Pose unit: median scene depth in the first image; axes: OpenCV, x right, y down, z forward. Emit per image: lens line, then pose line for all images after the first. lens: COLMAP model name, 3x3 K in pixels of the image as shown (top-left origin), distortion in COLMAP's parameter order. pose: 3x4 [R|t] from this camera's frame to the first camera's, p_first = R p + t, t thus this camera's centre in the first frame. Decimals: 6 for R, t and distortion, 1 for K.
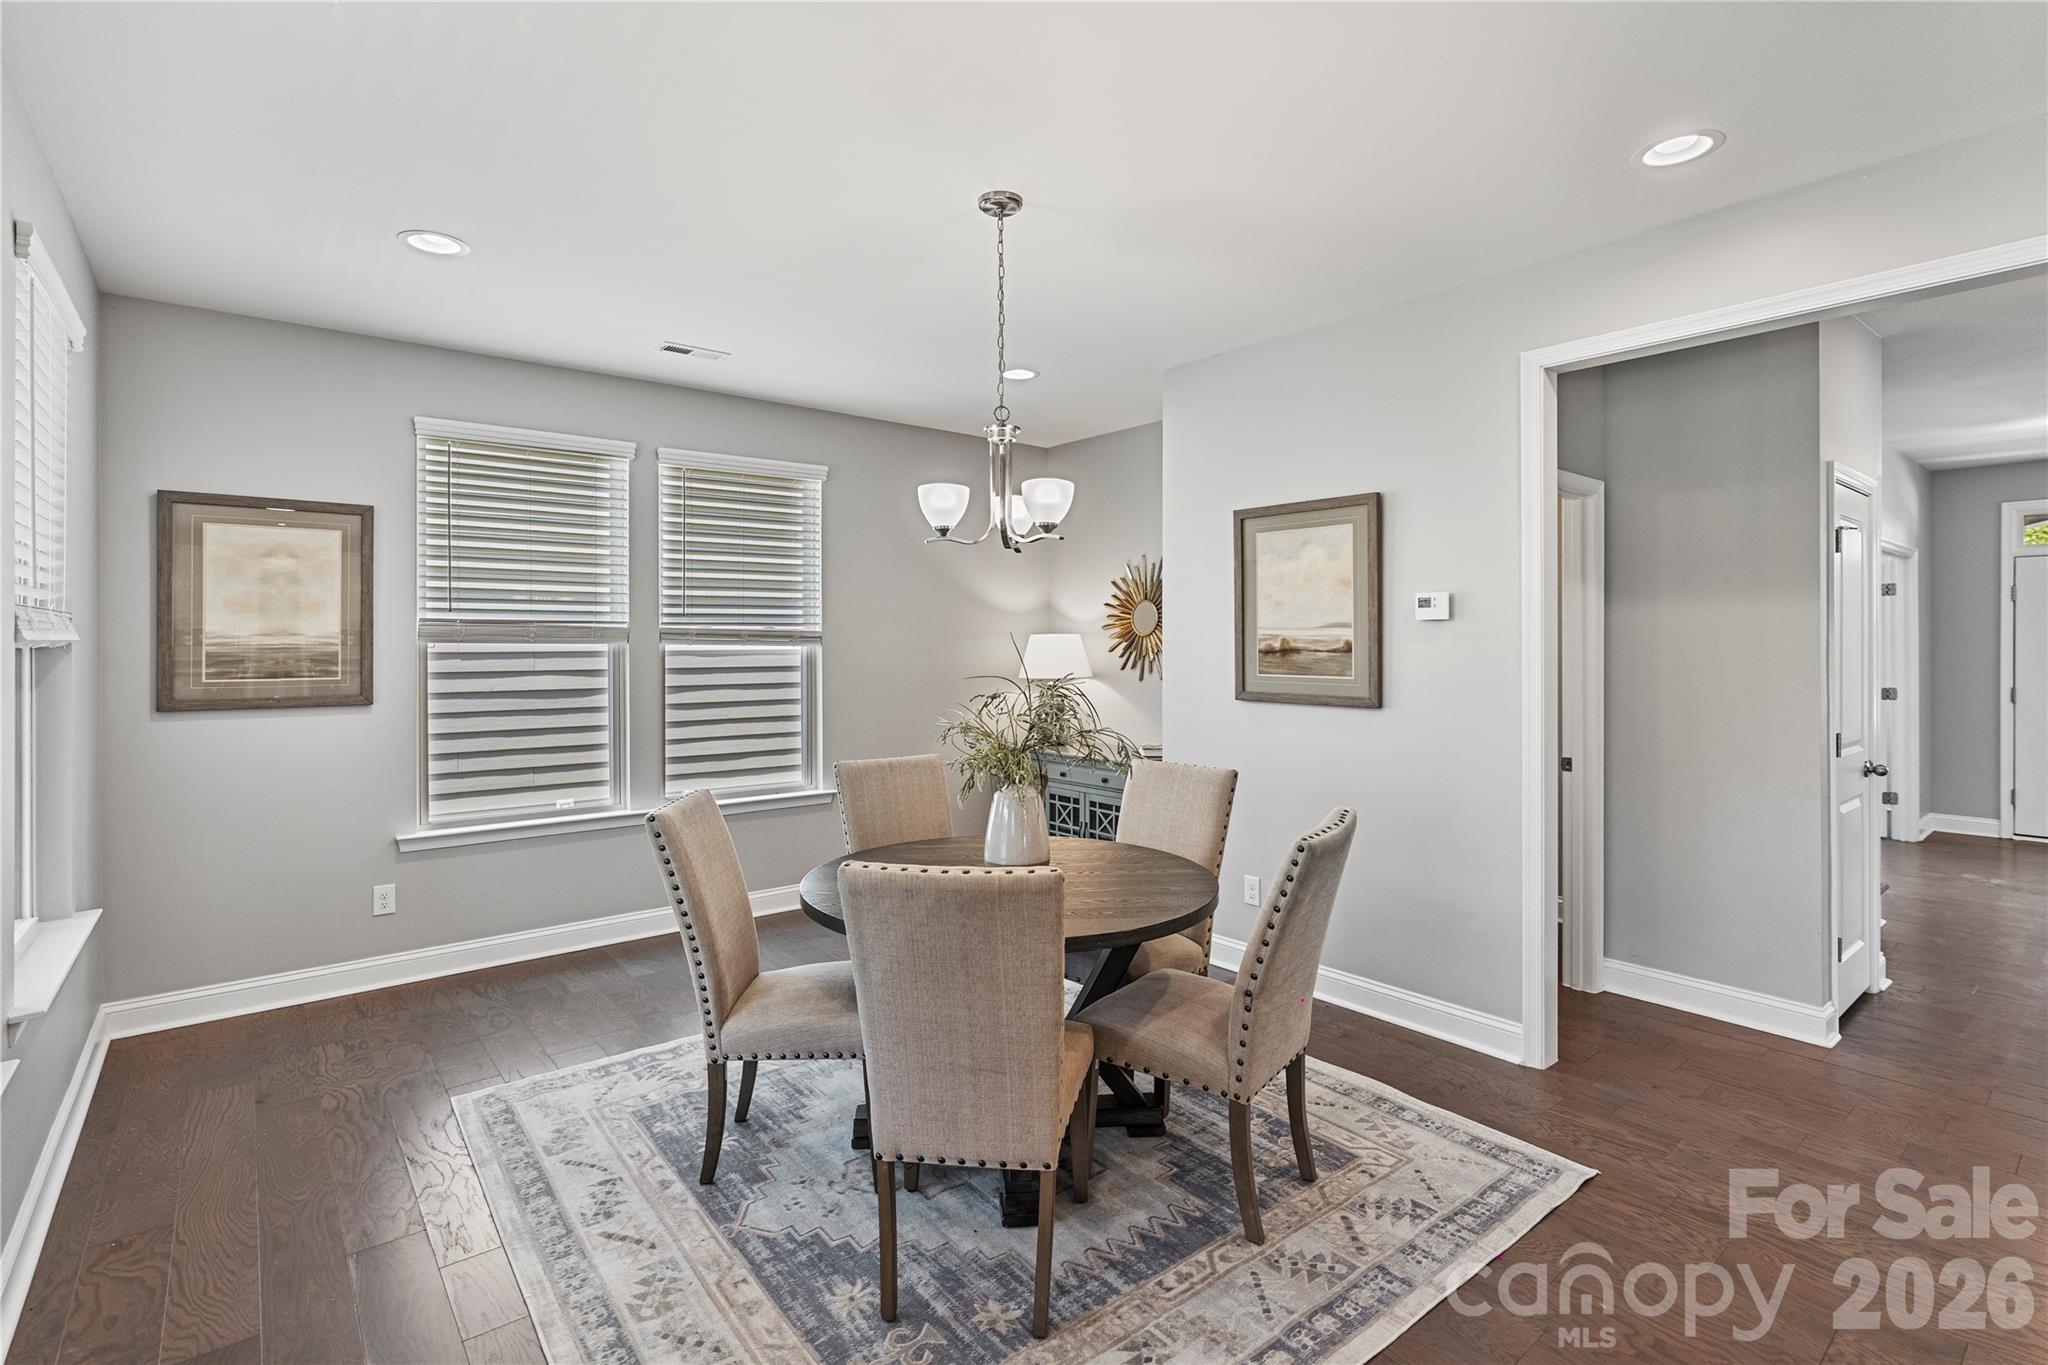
lens RADIAL K [[953.9, 0, 1049.7], [0, 953.9, 643.4], [0, 0, 1]] dist [-0.005587, 0.003212]
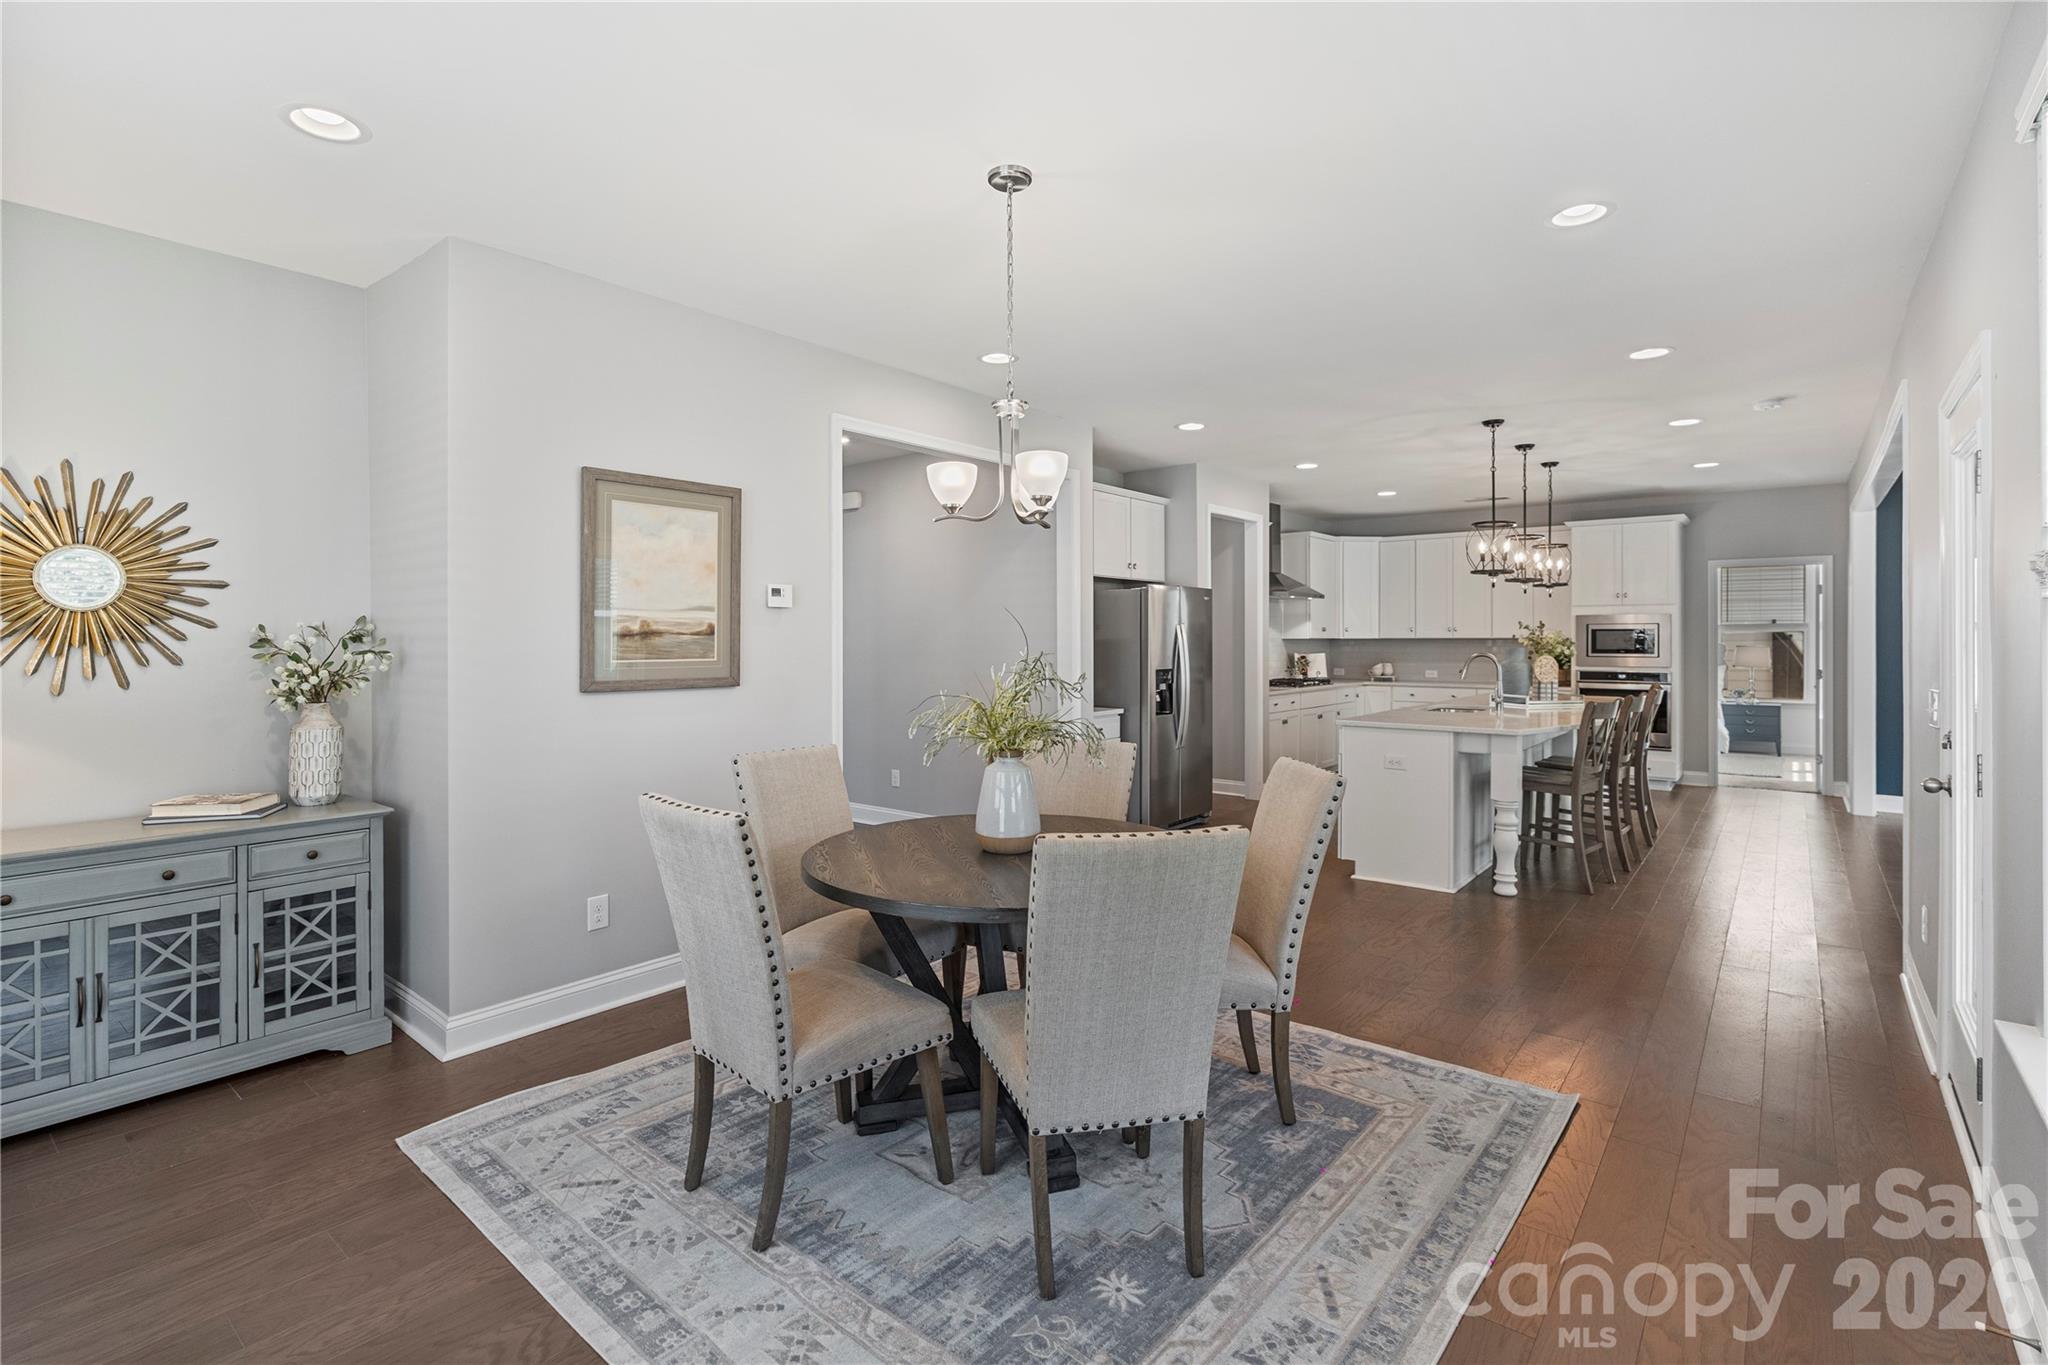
lens RADIAL K [[953.9, 0, 966.0], [0, 953.9, 649.3], [0, 0, 1]] dist [-0.005587, 0.003212]
pose [[-0.145709, -0.016287, 0.989193, -0.756188], [0.002510, 0.999855, 0.016832, 0.008287], [-0.989324, 0.004935, -0.145647, 0.874585]]
